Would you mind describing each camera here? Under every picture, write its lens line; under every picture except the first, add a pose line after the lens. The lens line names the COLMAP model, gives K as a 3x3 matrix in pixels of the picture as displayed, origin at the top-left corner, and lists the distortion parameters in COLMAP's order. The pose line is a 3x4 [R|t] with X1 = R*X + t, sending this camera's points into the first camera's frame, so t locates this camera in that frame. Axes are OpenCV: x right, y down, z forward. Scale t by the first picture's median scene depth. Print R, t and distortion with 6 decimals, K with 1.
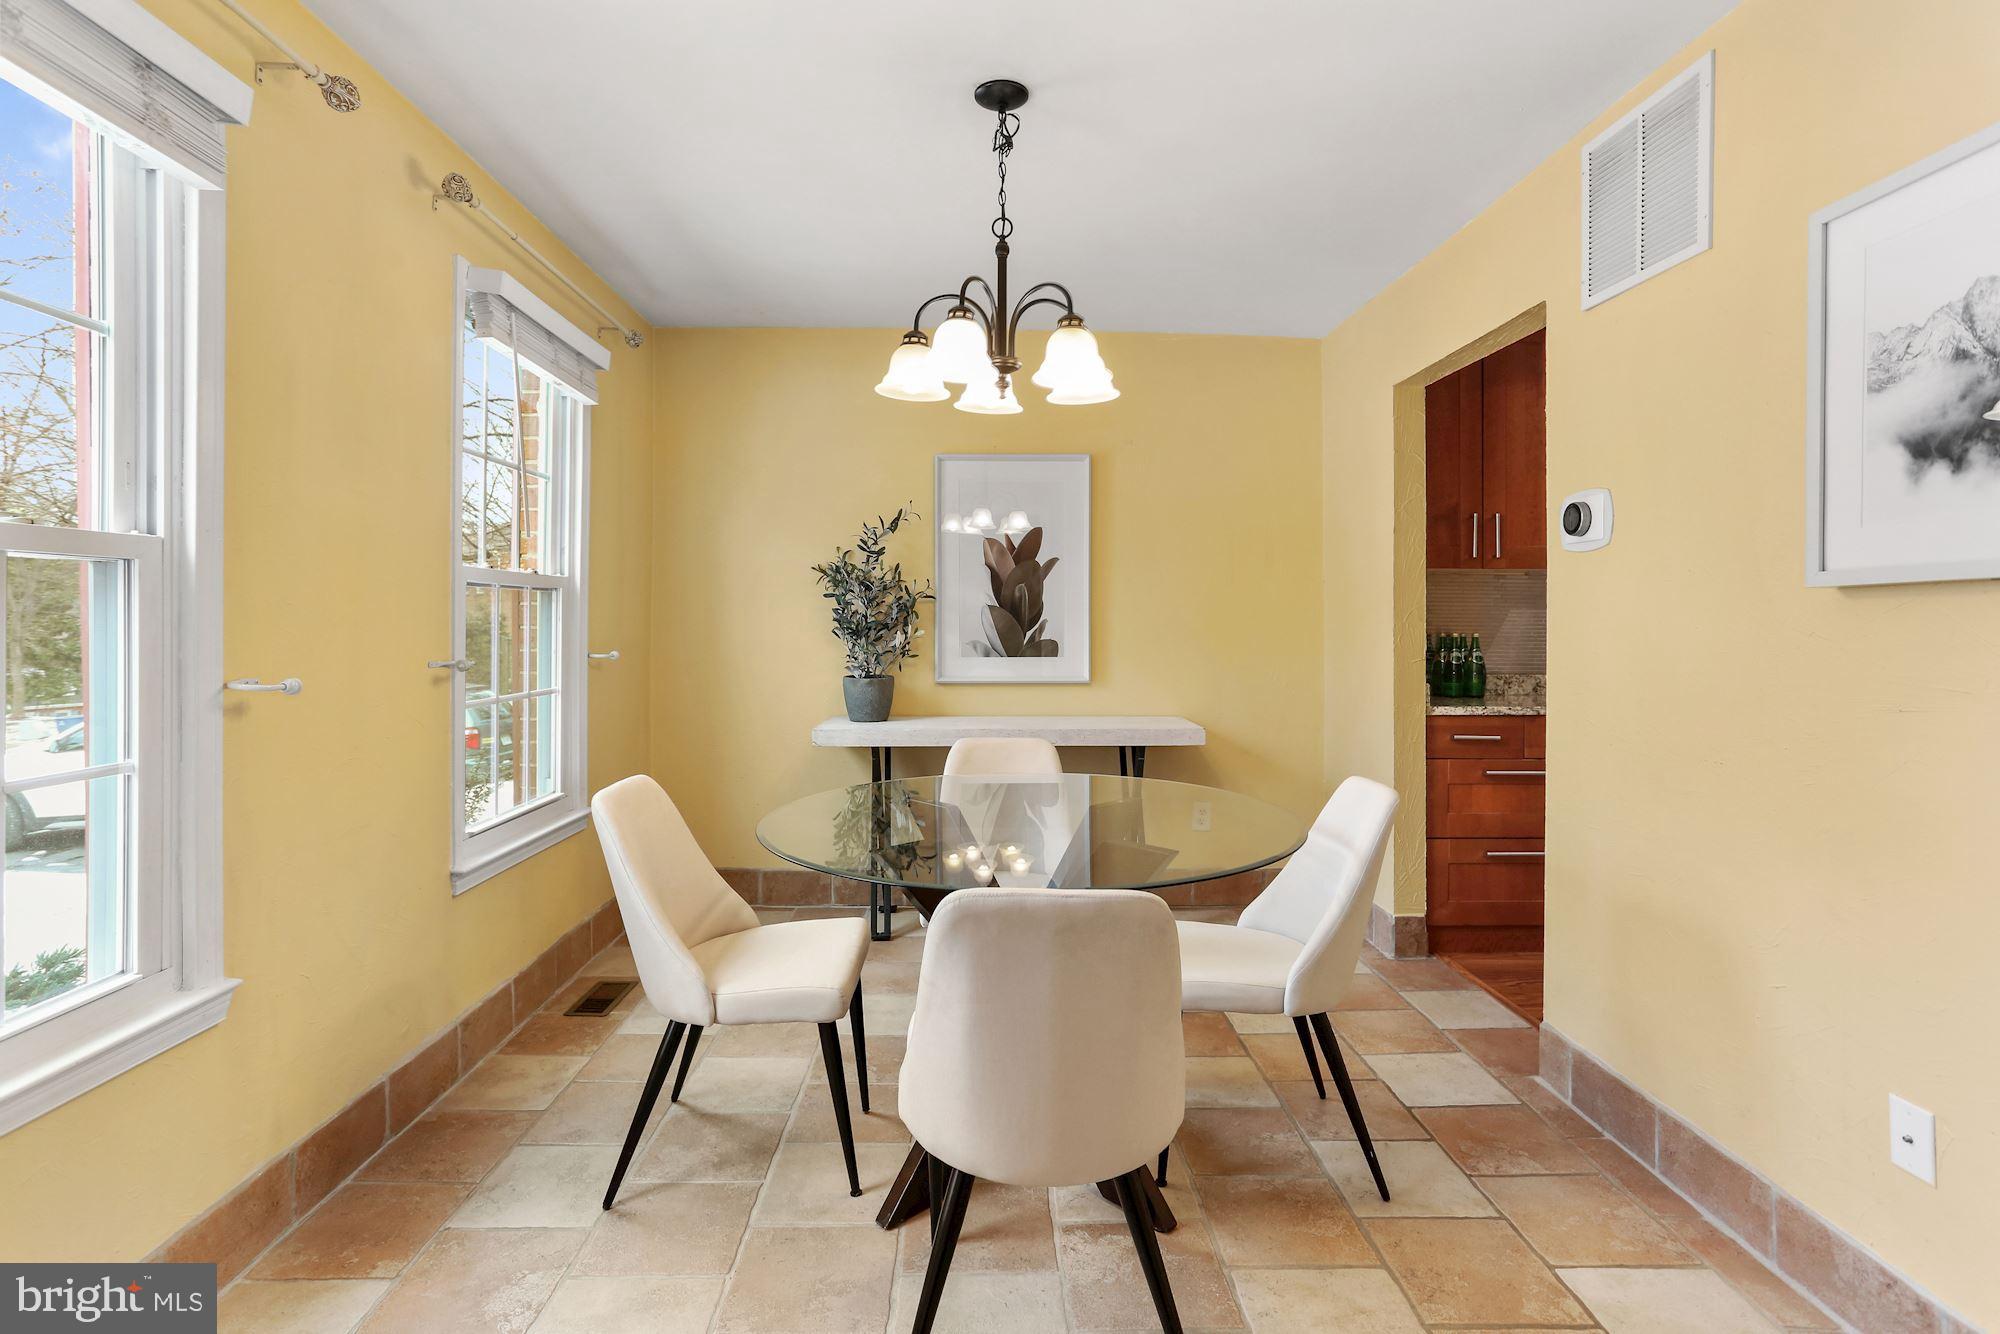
lens RADIAL K [[994.0, 0, 1003.3], [0, 994.0, 621.0], [0, 0, 1]] dist [-0.001006, -0.000195]
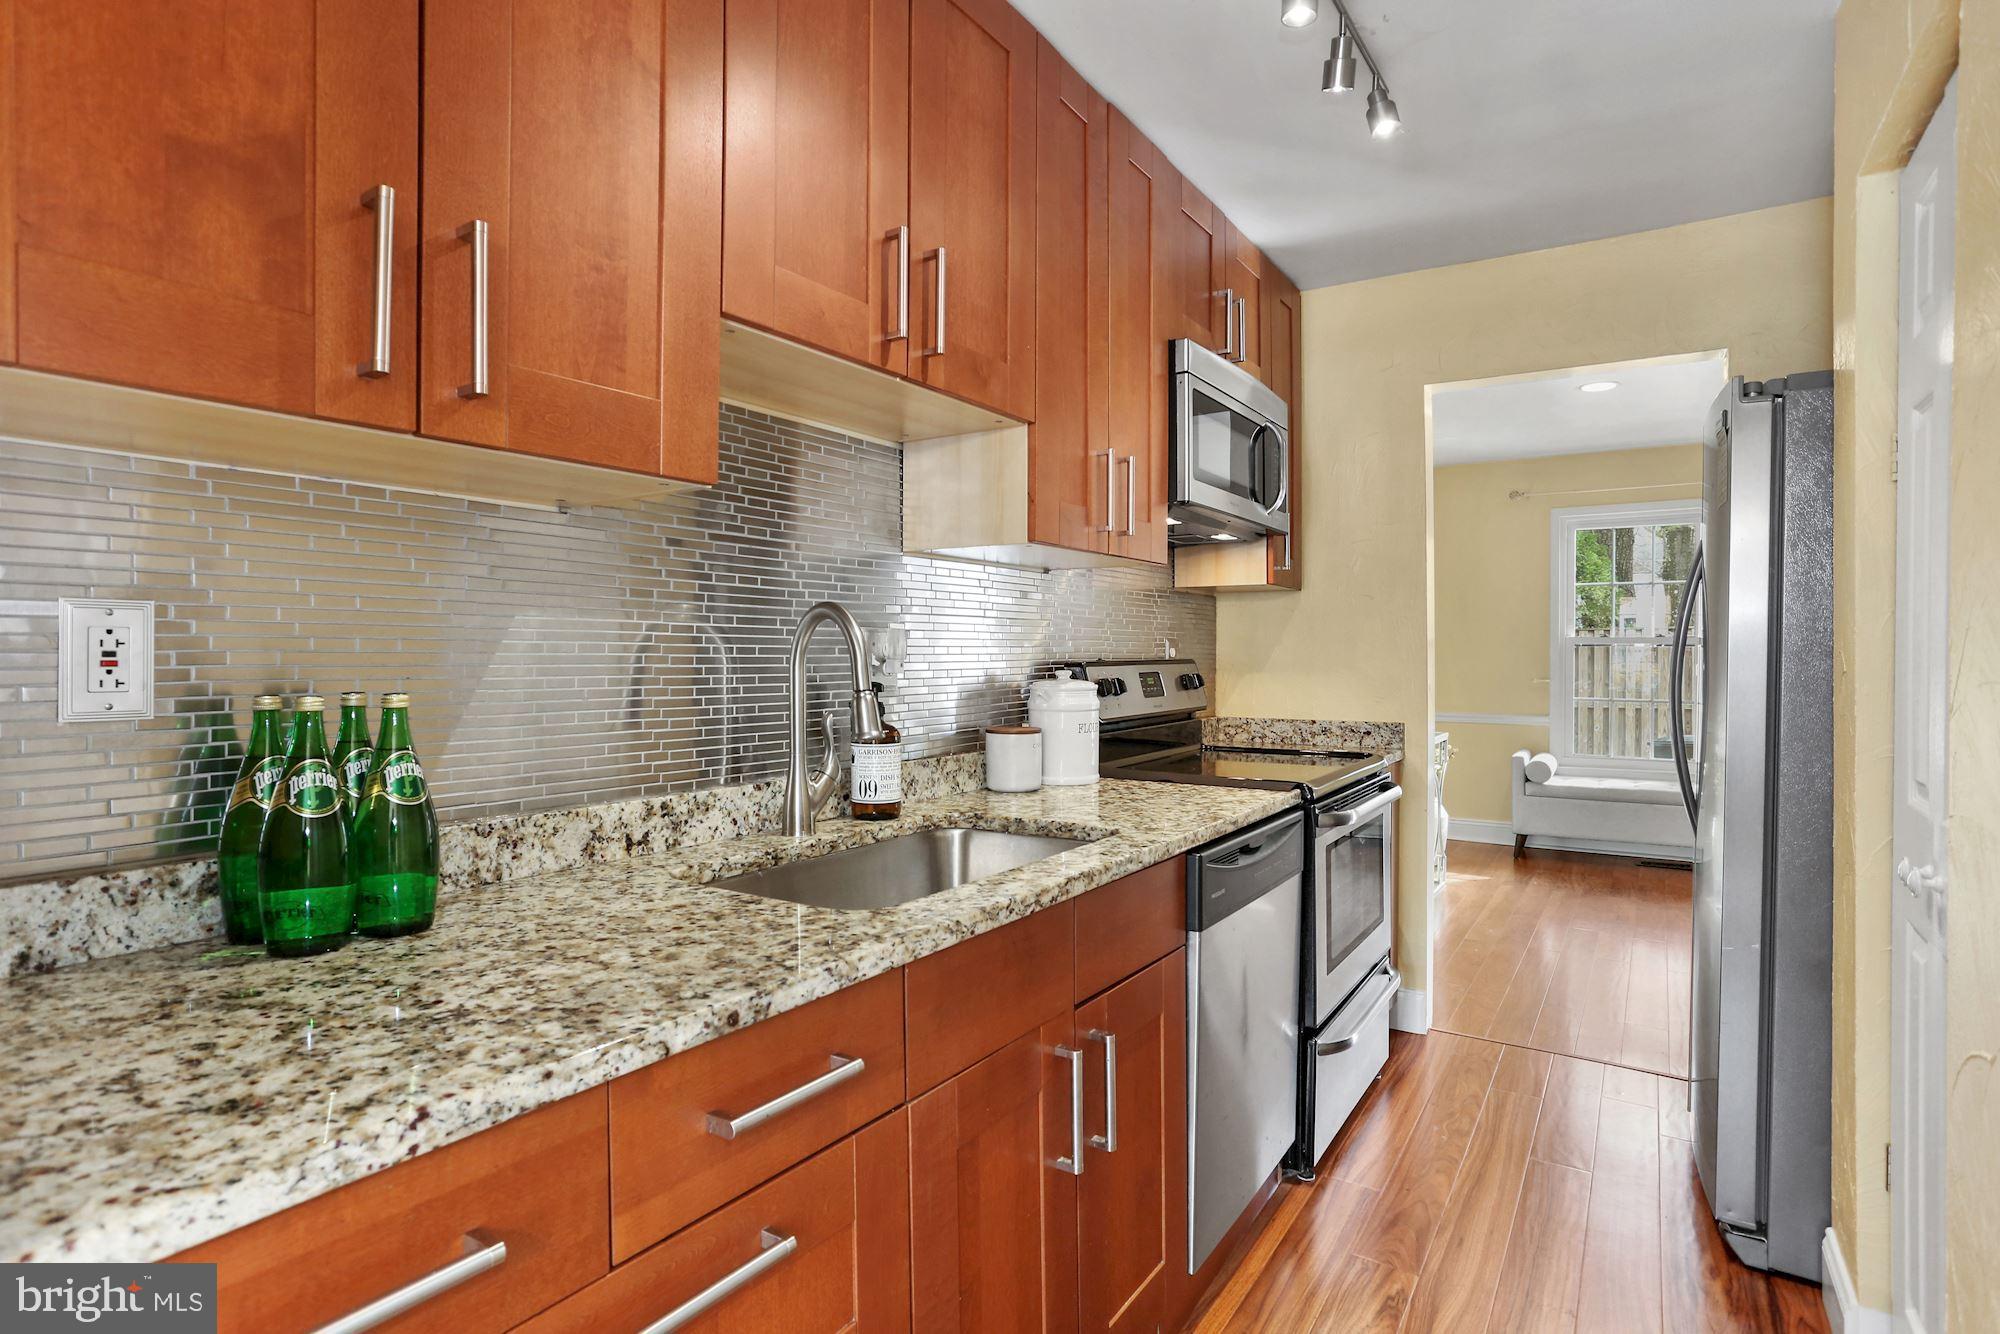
lens RADIAL K [[996.1, 0, 1003.4], [0, 996.1, 635.9], [0, 0, 1]] dist [-0.043313, 0.044607]
pose [[0.575400, 0.007800, 0.817835, 0.465405], [0.004364, 0.999911, -0.012607, 0.000152], [-0.817861, 0.010823, 0.575314, 0.944072]]
